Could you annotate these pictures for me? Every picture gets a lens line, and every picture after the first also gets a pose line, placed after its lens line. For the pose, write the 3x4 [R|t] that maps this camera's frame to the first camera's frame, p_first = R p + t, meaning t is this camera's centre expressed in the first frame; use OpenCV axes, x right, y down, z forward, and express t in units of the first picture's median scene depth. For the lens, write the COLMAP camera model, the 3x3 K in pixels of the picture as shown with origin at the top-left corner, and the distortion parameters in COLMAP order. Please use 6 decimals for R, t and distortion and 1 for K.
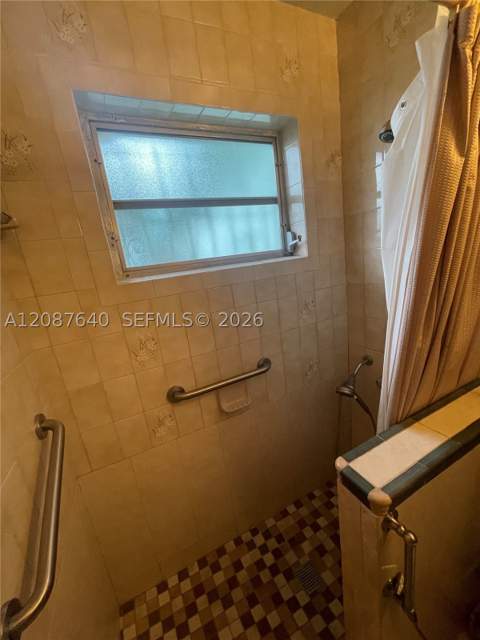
lens RADIAL K [[258.3, 0, 240.1], [0, 258.3, 320.1], [0, 0, 1]] dist [-0.001410, 0.000220]
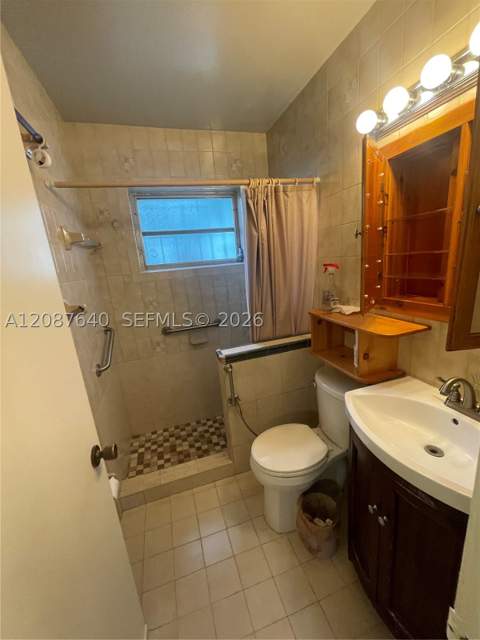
lens RADIAL K [[258.3, 0, 239.9], [0, 258.3, 321.5], [0, 0, 1]] dist [-0.001410, 0.000220]
pose [[0.988349, 0.080383, -0.129249, 0.518304], [-0.077787, 0.996656, 0.025022, 0.117274], [0.130828, -0.014676, 0.991296, -0.819715]]
